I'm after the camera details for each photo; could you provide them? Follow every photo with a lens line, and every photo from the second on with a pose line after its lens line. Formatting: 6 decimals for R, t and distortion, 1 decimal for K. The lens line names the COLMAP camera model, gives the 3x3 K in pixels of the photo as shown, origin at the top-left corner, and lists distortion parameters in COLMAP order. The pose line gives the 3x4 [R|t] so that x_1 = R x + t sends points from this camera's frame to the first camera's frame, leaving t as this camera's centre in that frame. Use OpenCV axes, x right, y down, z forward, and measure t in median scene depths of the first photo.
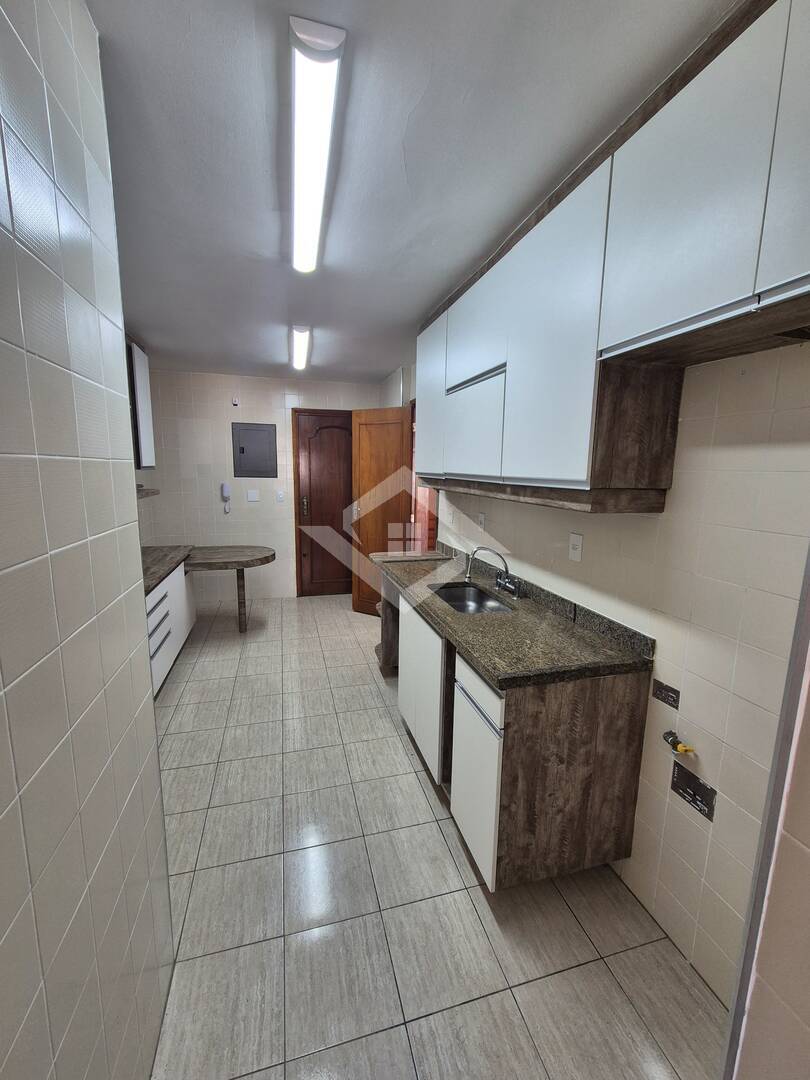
lens RADIAL K [[440.8, 0, 404.9], [0, 440.8, 540.1], [0, 0, 1]] dist [0.000837, 0.000032]
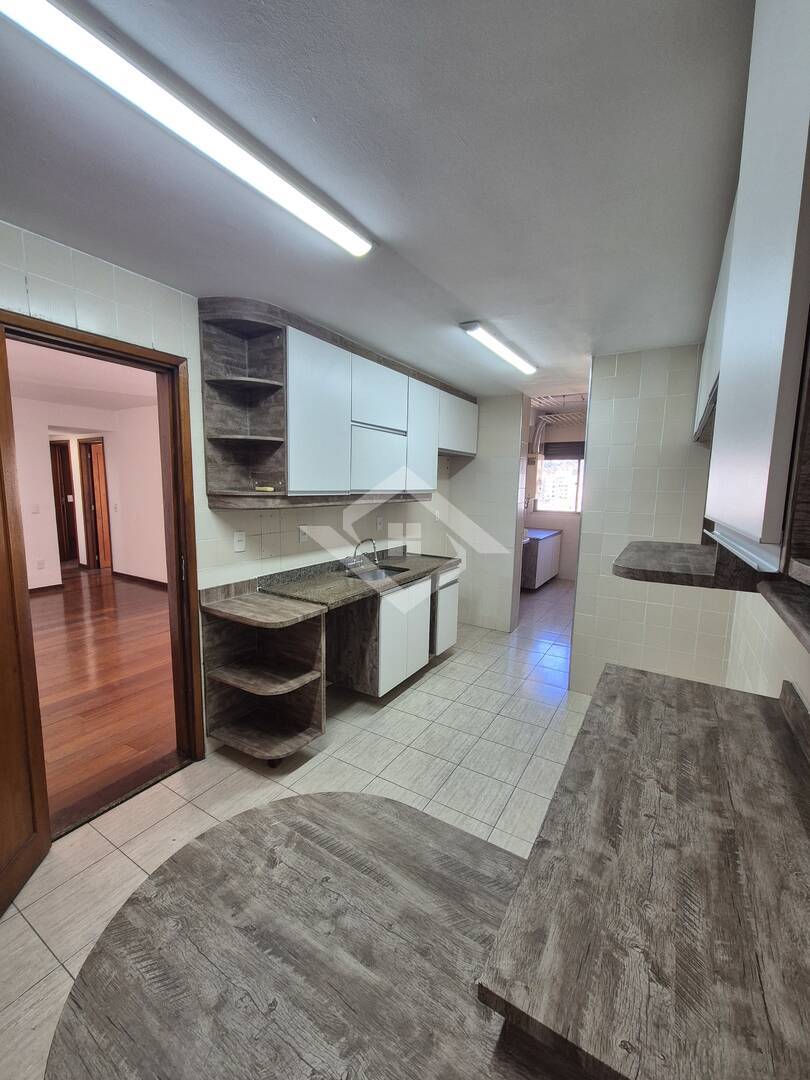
lens RADIAL K [[440.8, 0, 404.9], [0, 440.8, 540.1], [0, 0, 1]] dist [0.000837, 0.000032]
pose [[-0.683771, -0.121985, 0.719428, -0.539322], [0.090036, 0.964289, 0.249077, -0.187992], [-0.724121, 0.235086, -0.648370, 1.048635]]
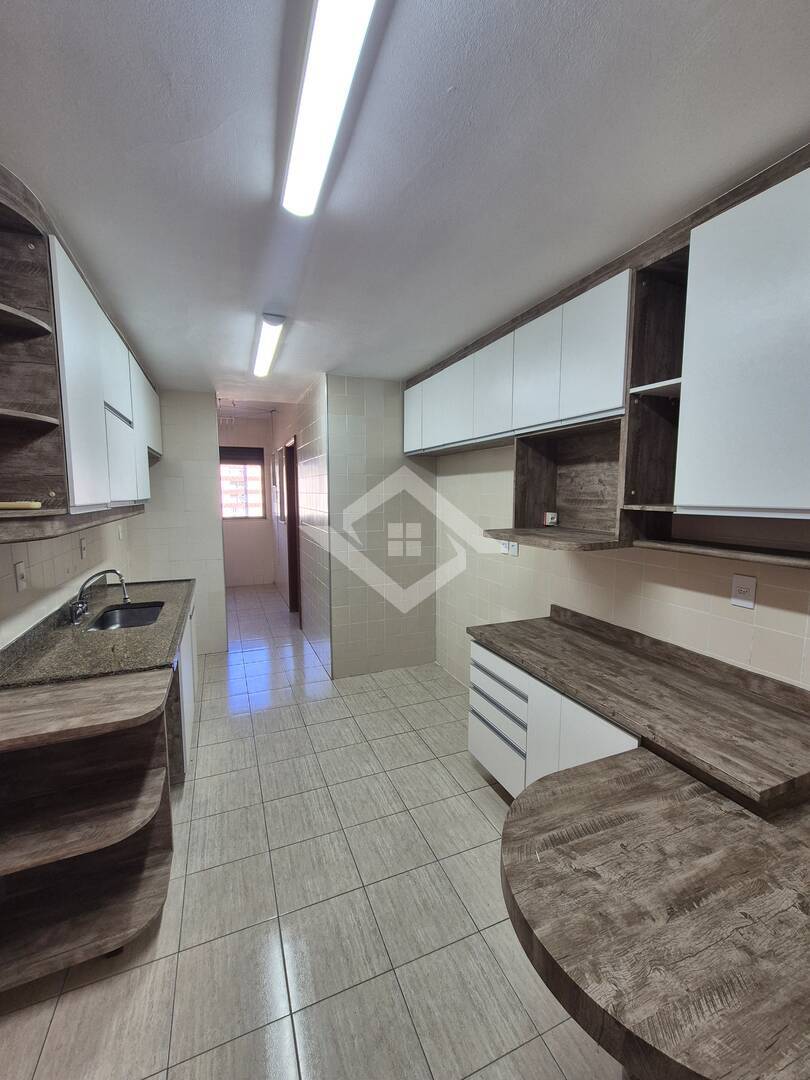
lens RADIAL K [[440.5, 0, 402.0], [0, 440.5, 538.6], [0, 0, 1]] dist [0.007718, -0.004463]
pose [[-0.992778, -0.004237, -0.119891, -0.213591], [-0.035978, 0.963892, 0.263852, -0.198935], [0.114443, 0.266260, -0.957083, 1.152403]]
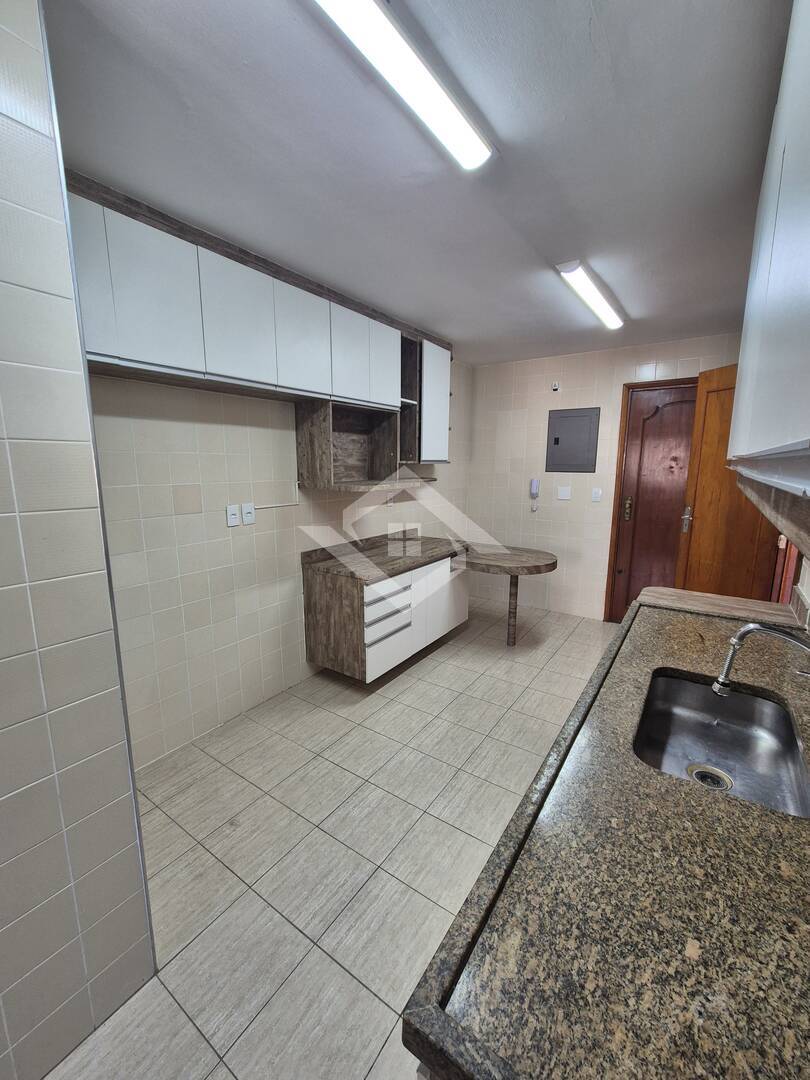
lens RADIAL K [[440.8, 0, 404.9], [0, 440.8, 540.1], [0, 0, 1]] dist [0.000837, 0.000032]
pose [[0.643146, 0.116890, -0.756769, 0.147518], [-0.113304, 0.991929, 0.056919, -0.028874], [0.757314, 0.049138, 0.651199, 0.251881]]
